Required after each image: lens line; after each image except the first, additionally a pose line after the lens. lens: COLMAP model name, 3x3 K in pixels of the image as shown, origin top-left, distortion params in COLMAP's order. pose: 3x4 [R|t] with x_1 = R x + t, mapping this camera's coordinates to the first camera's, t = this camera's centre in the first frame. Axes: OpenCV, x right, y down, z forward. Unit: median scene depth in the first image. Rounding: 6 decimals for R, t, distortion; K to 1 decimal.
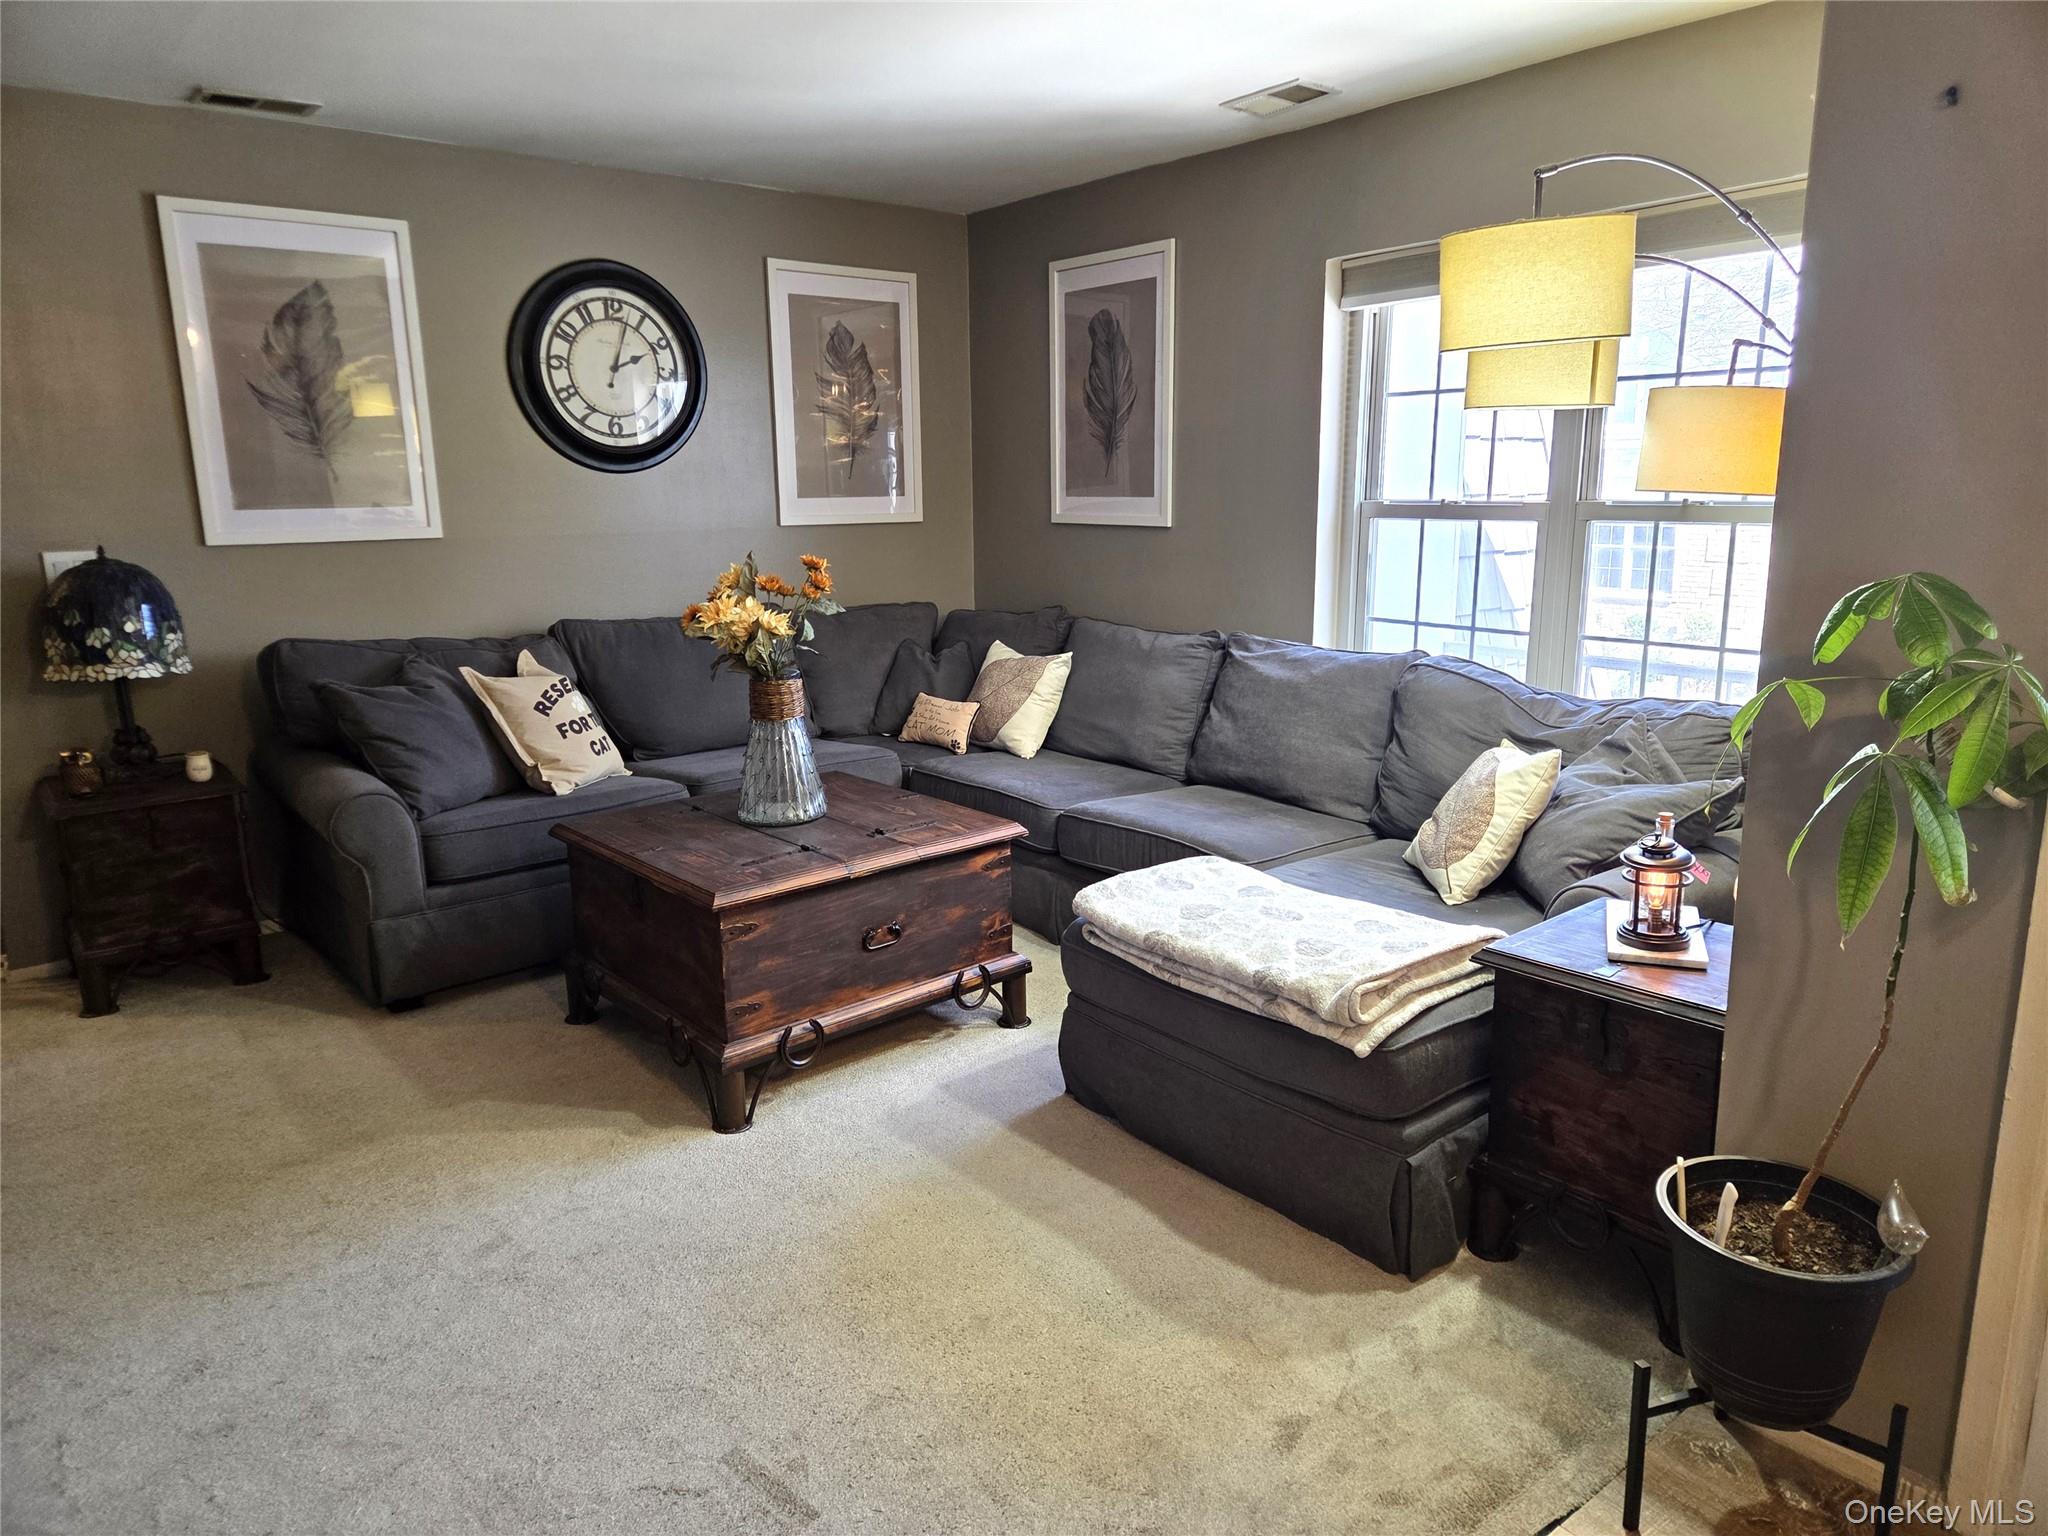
lens RADIAL K [[1350.7, 0, 1037.5], [0, 1350.7, 769.3], [0, 0, 1]] dist [0.073471, -0.053923]
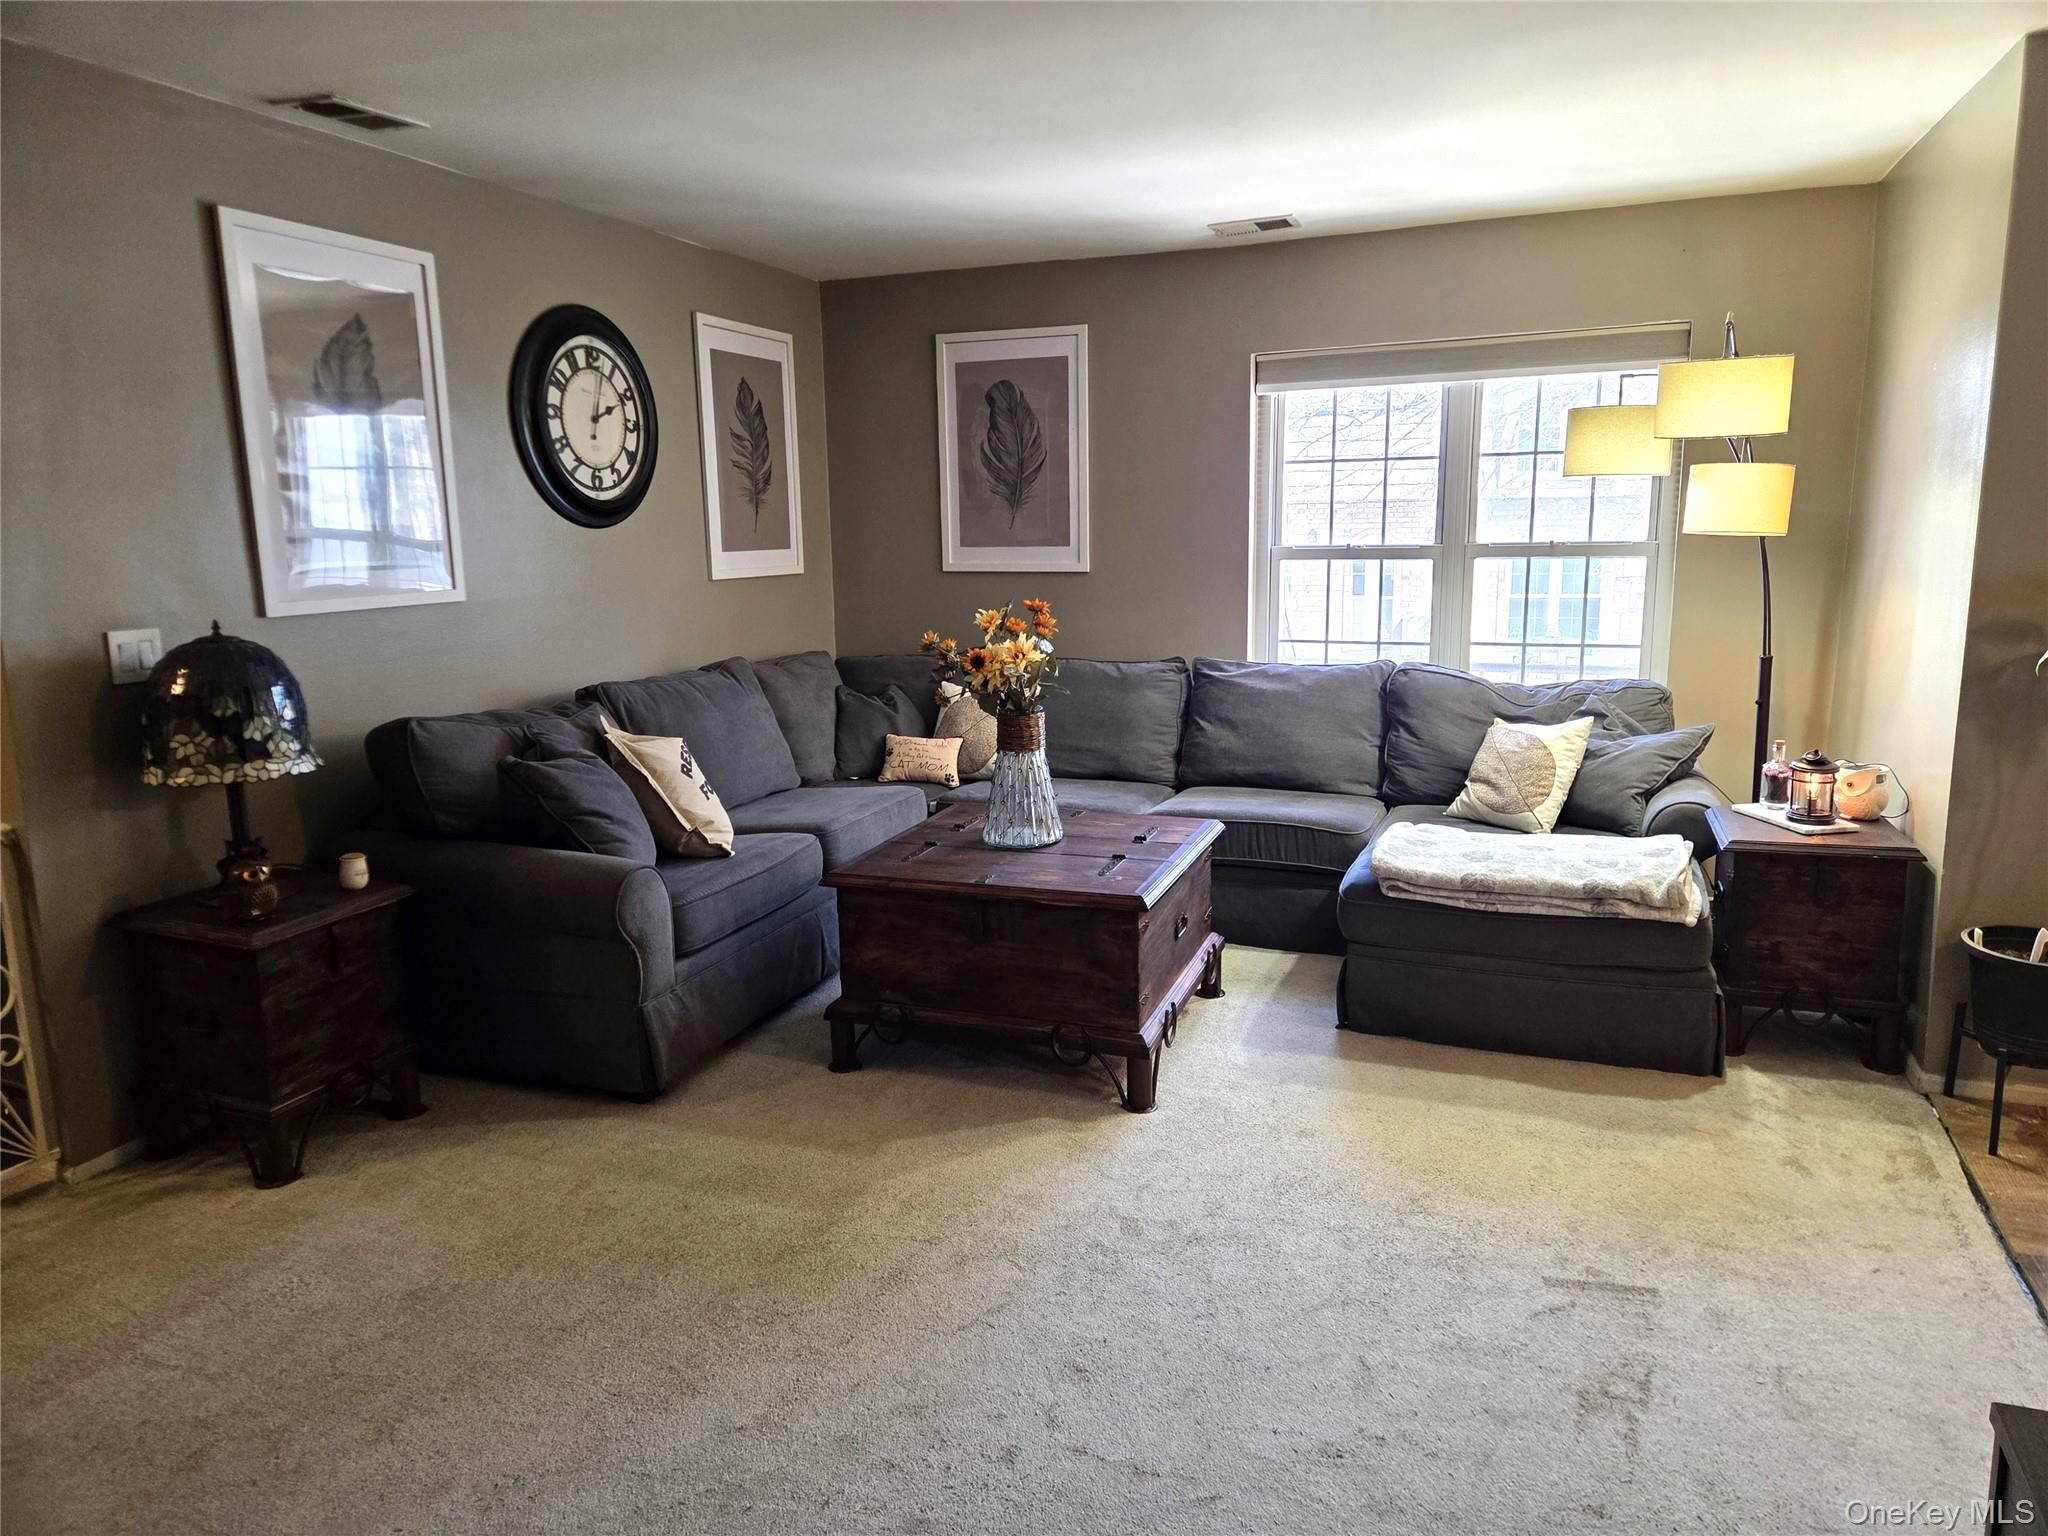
lens RADIAL K [[1350.7, 0, 1037.5], [0, 1350.7, 769.3], [0, 0, 1]] dist [0.073471, -0.053923]
pose [[0.866700, -0.093455, 0.489997, -0.645772], [0.111815, 0.993695, -0.008255, -0.010410], [-0.486136, 0.061944, 0.871685, 0.043278]]
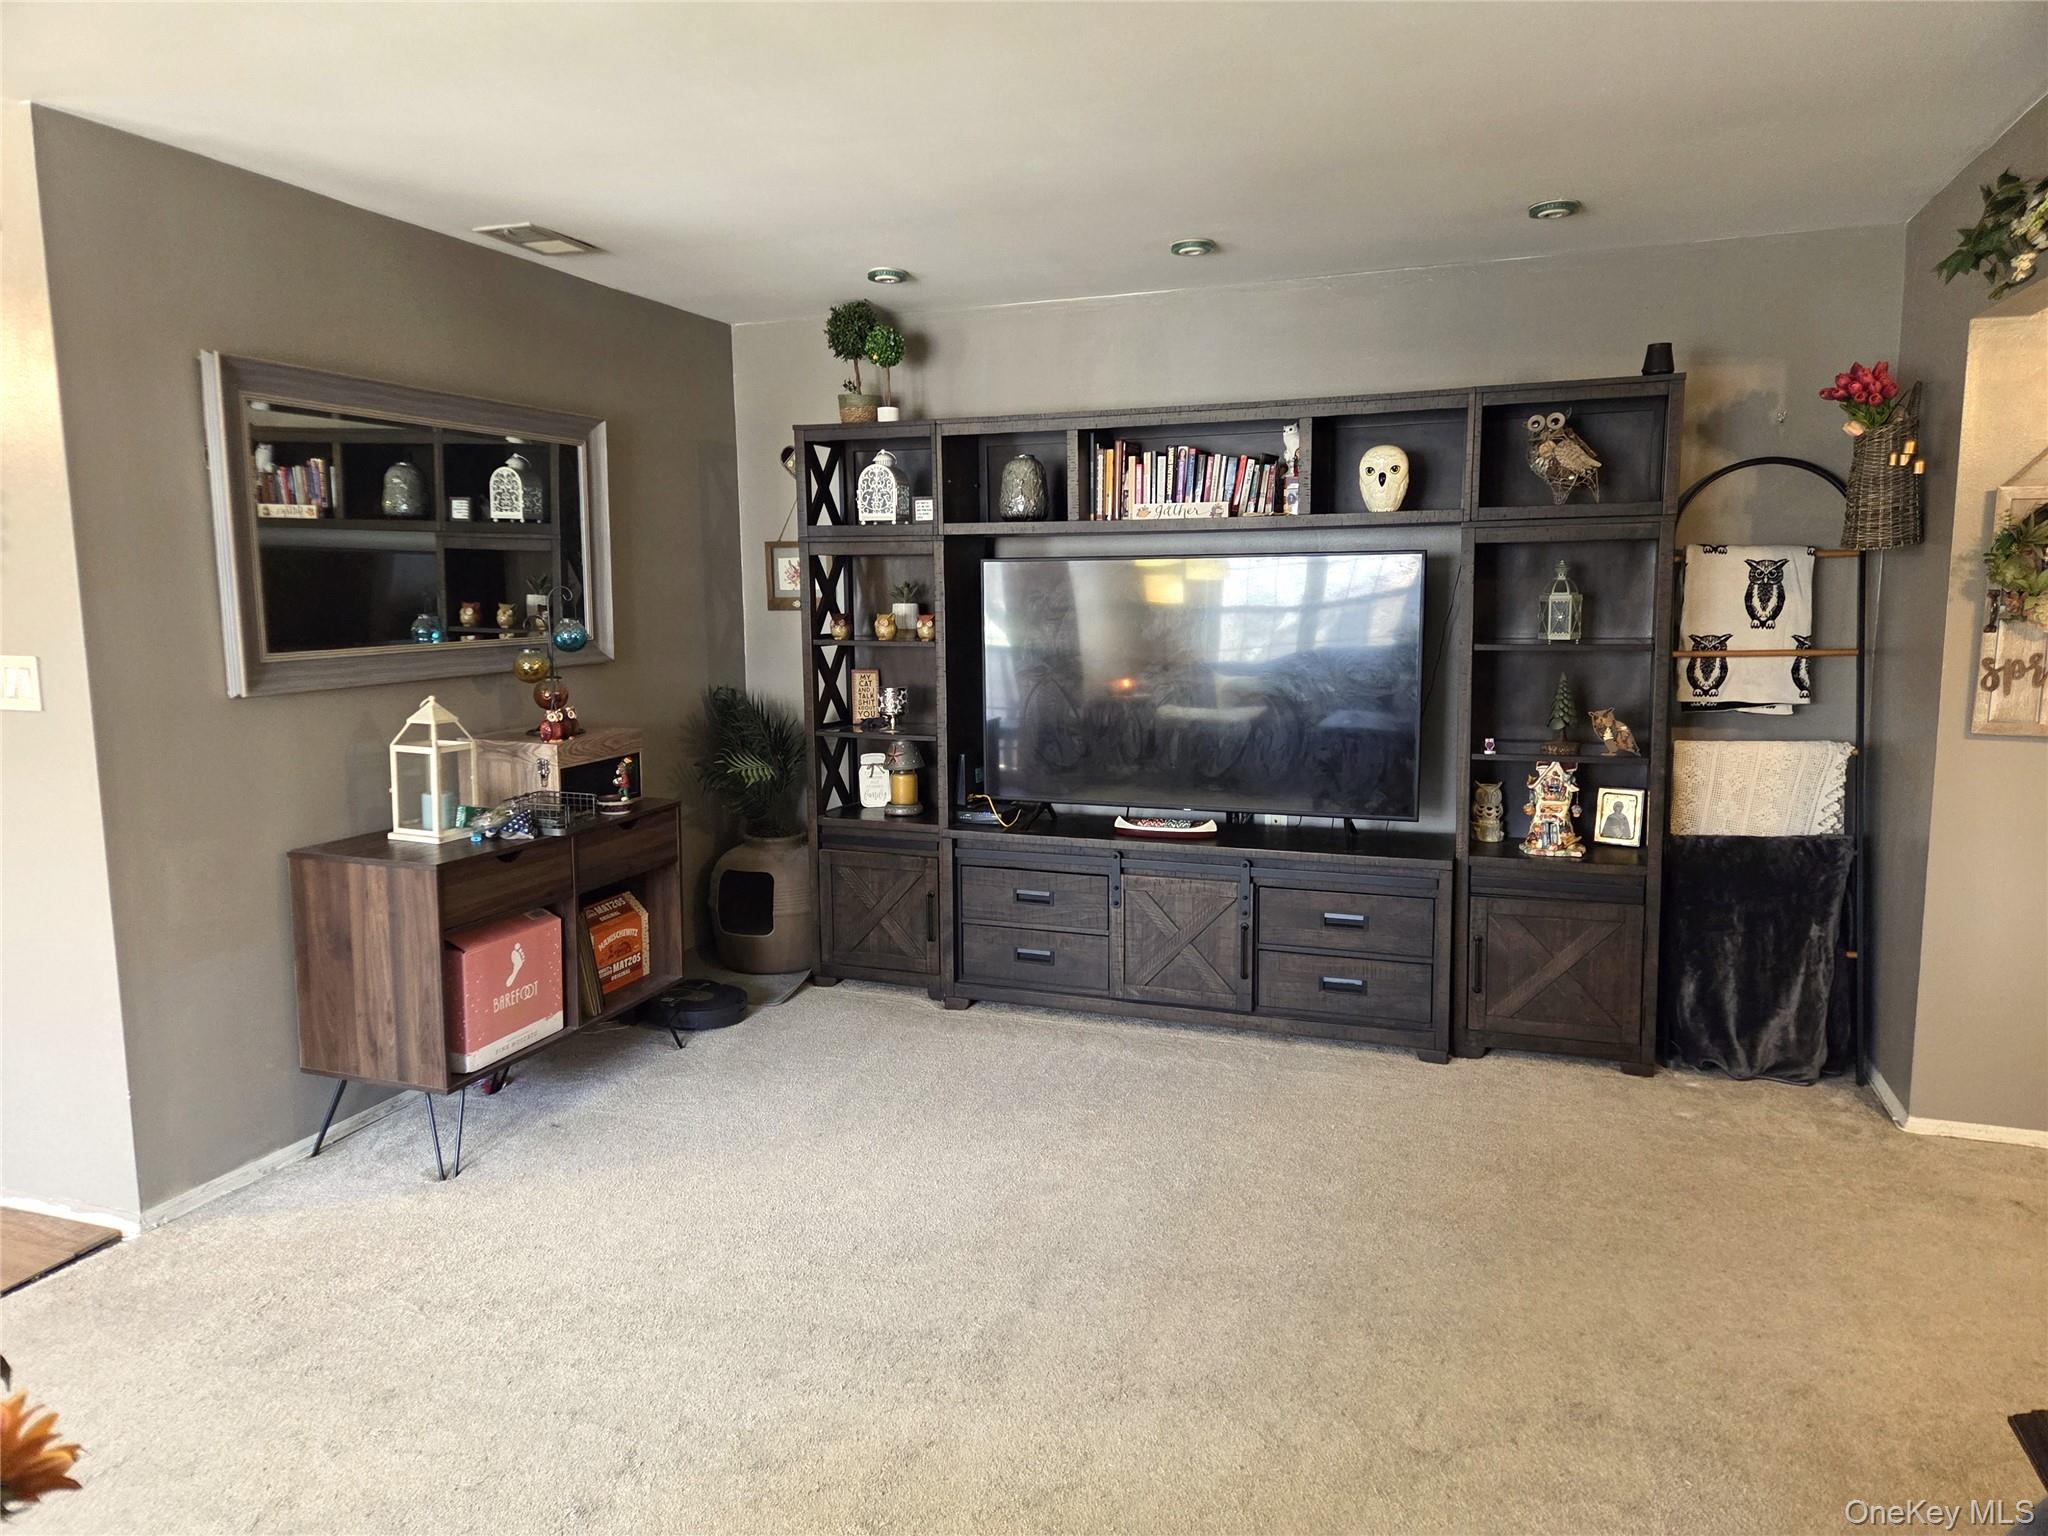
lens RADIAL K [[1350.7, 0, 1037.5], [0, 1350.7, 769.3], [0, 0, 1]] dist [0.073471, -0.053923]
pose [[-0.861126, 0.090578, -0.500257, -0.261101], [-0.090256, 0.941132, 0.325768, -0.234945], [0.500315, 0.325679, -0.802258, 1.032554]]
